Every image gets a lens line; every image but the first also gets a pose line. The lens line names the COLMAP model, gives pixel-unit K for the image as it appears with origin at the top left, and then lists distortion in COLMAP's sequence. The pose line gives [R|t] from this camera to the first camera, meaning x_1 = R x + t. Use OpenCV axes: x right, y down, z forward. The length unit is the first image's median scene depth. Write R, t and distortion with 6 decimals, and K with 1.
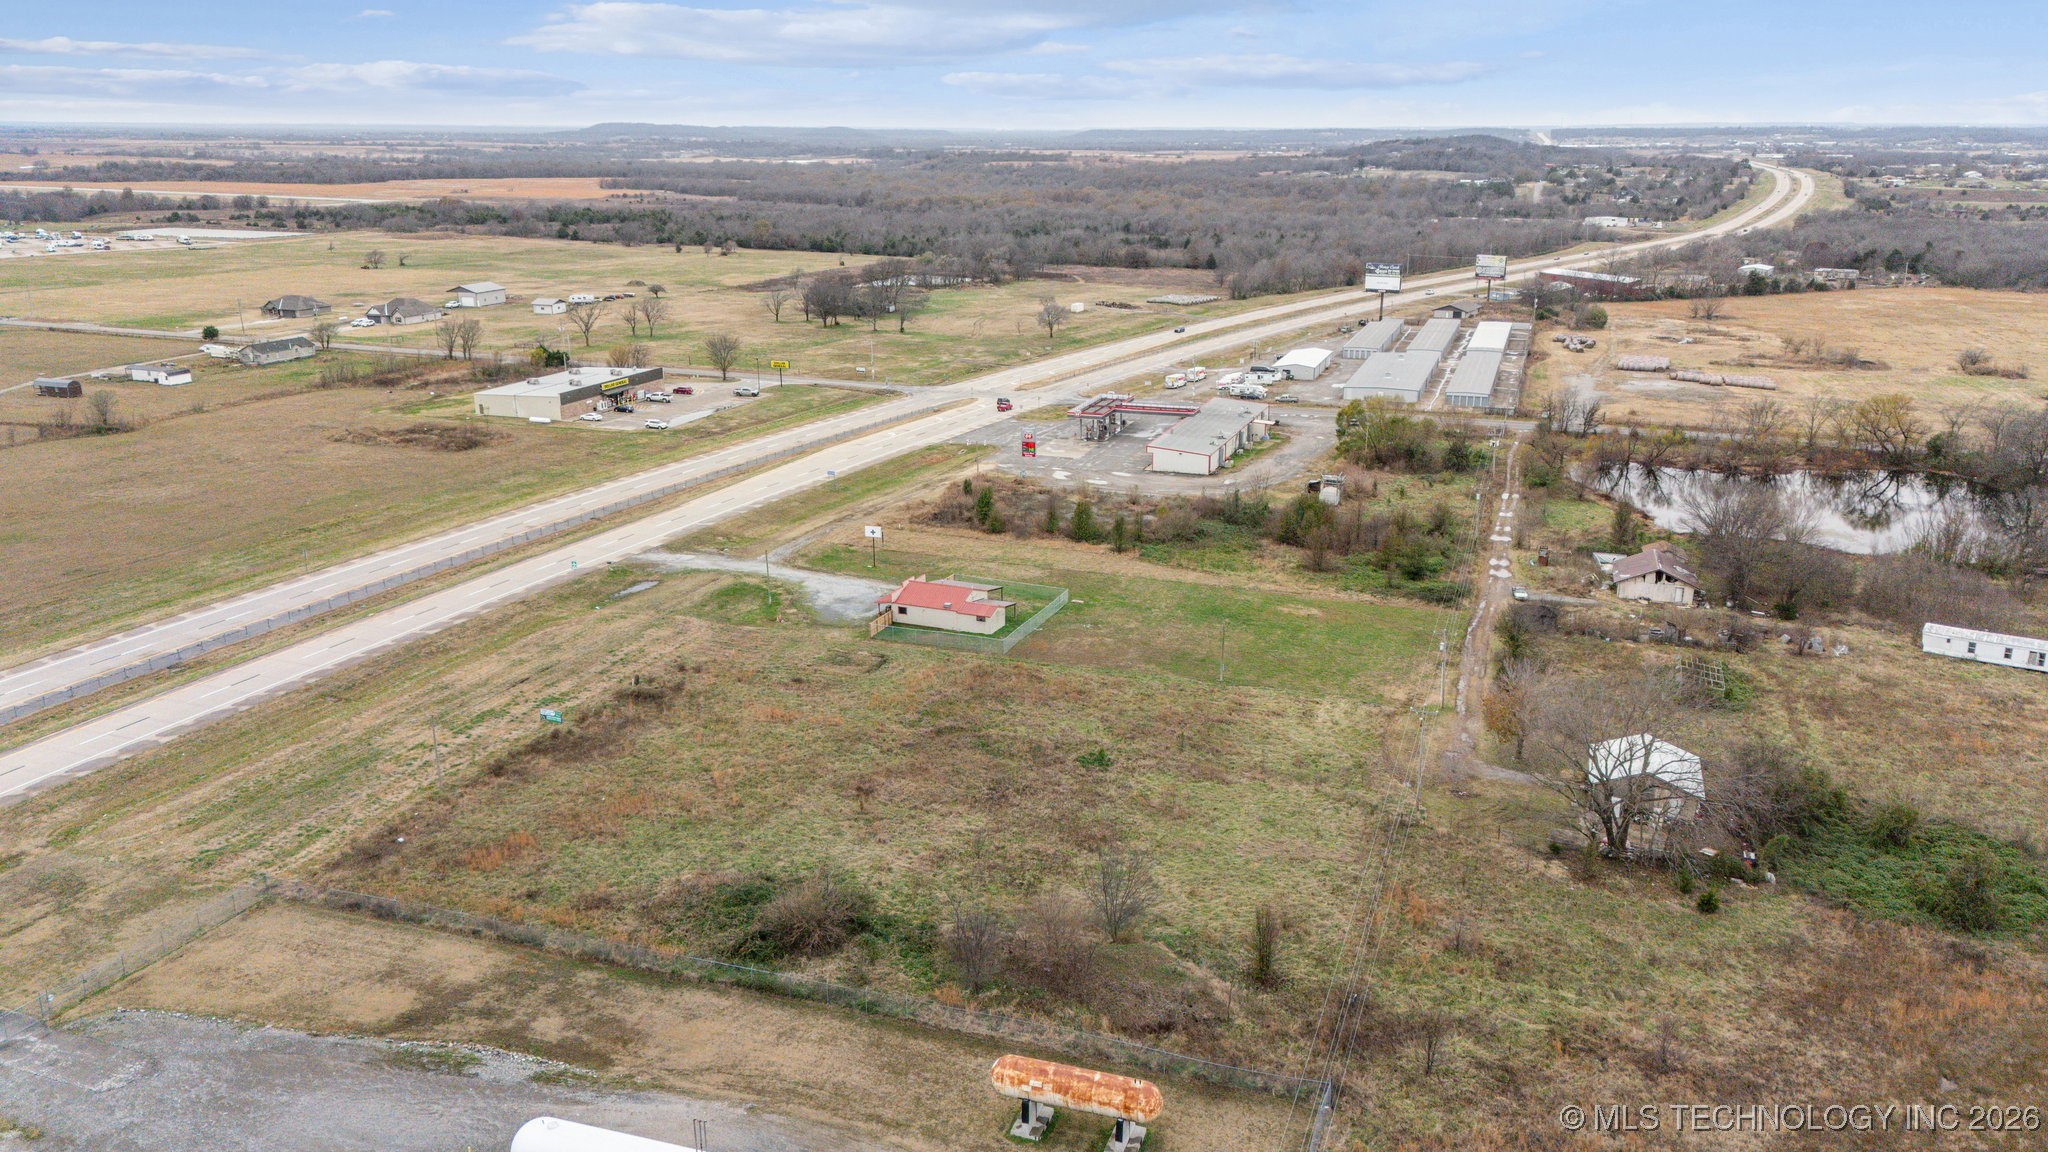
lens RADIAL K [[1512.1, 0, 1033.7], [0, 1512.1, 580.5], [0, 0, 1]] dist [0.087129, -0.088477]
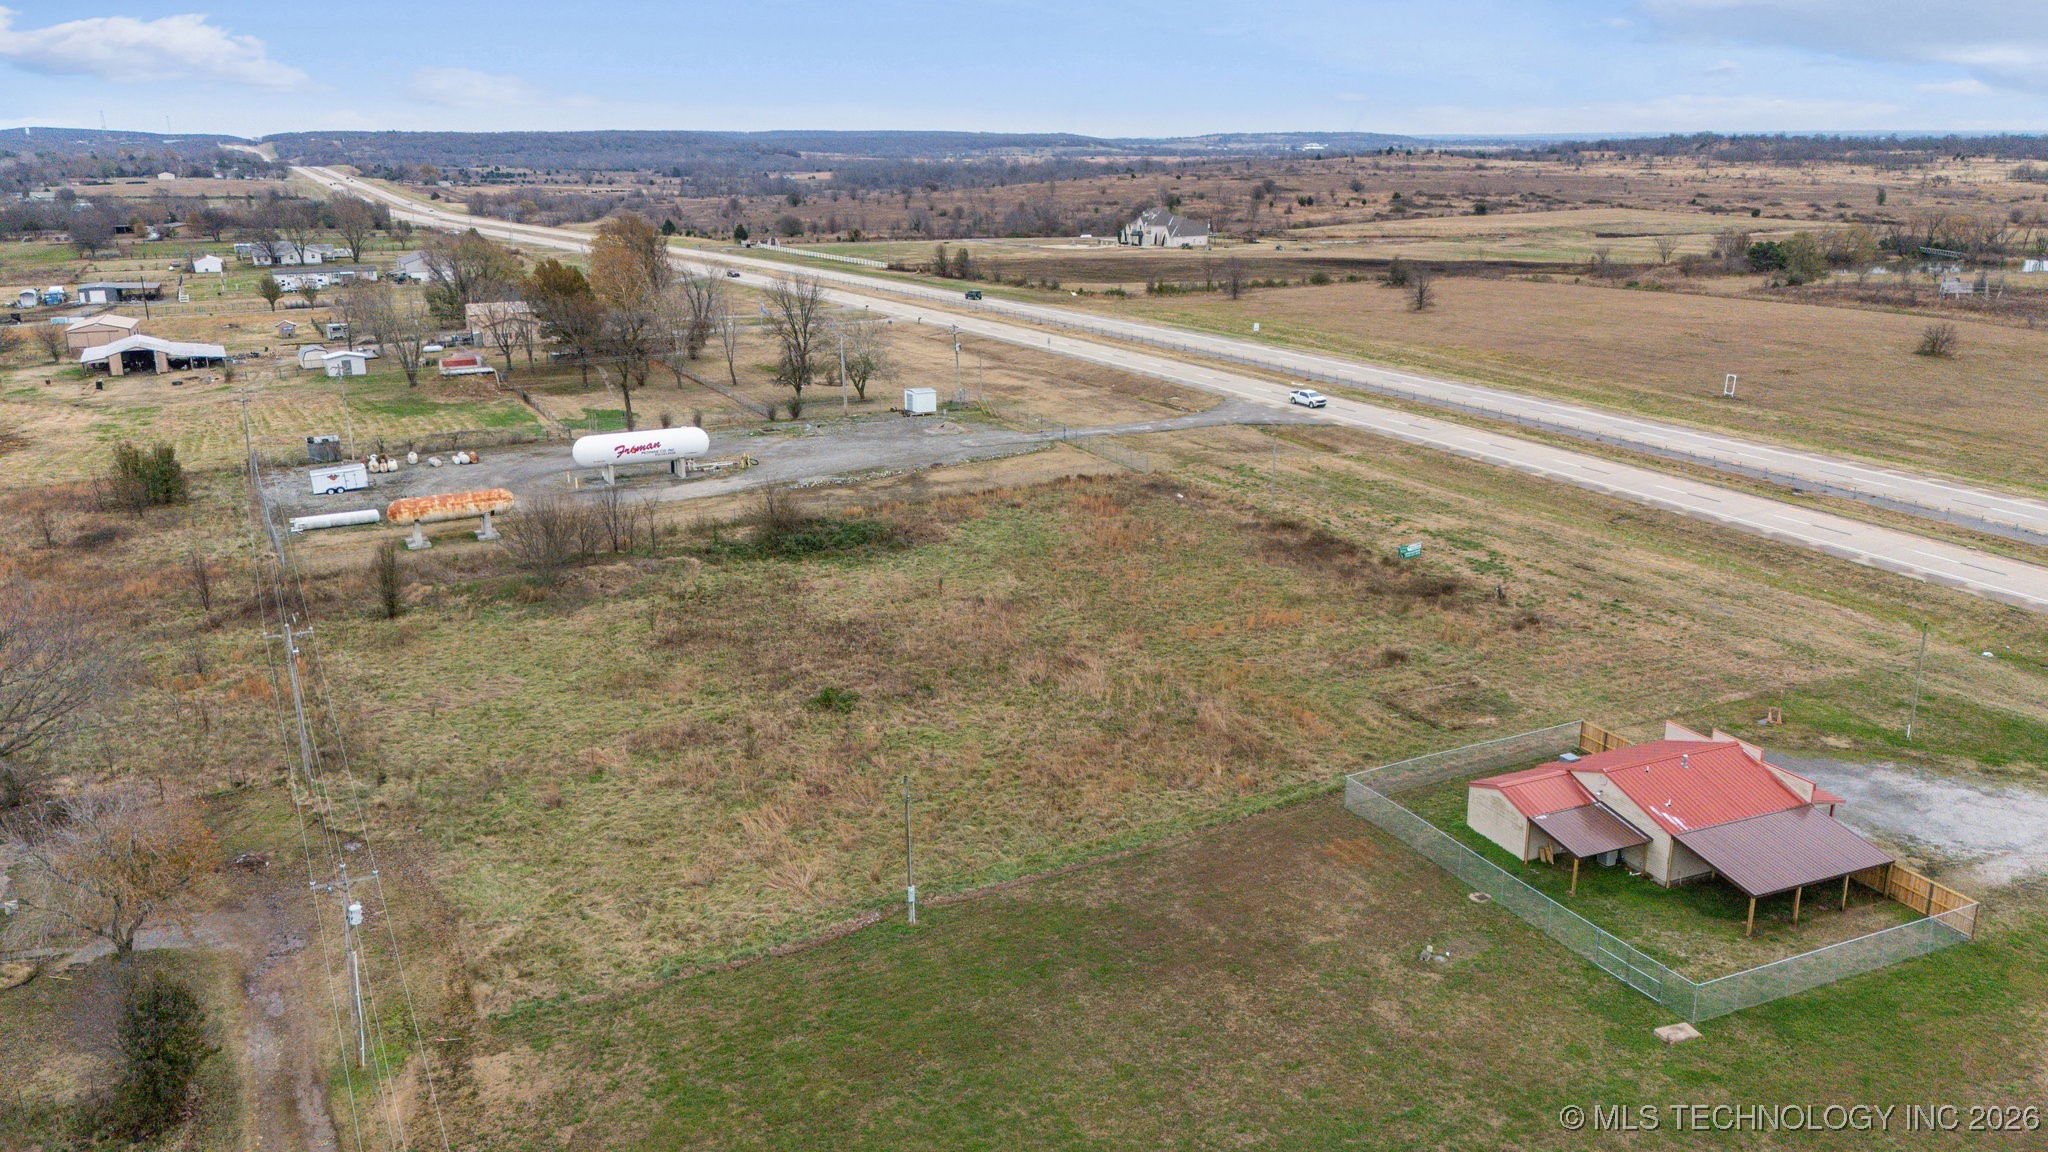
lens RADIAL K [[1561.4, 0, 1024.0], [0, 1561.4, 576.0], [0, 0, 1]] dist [0.095804, -0.118495]
pose [[-0.694140, 0.195509, -0.692782, 0.394453], [-0.201217, 0.871347, 0.447512, -0.222929], [0.691145, 0.450035, -0.565497, 1.257365]]
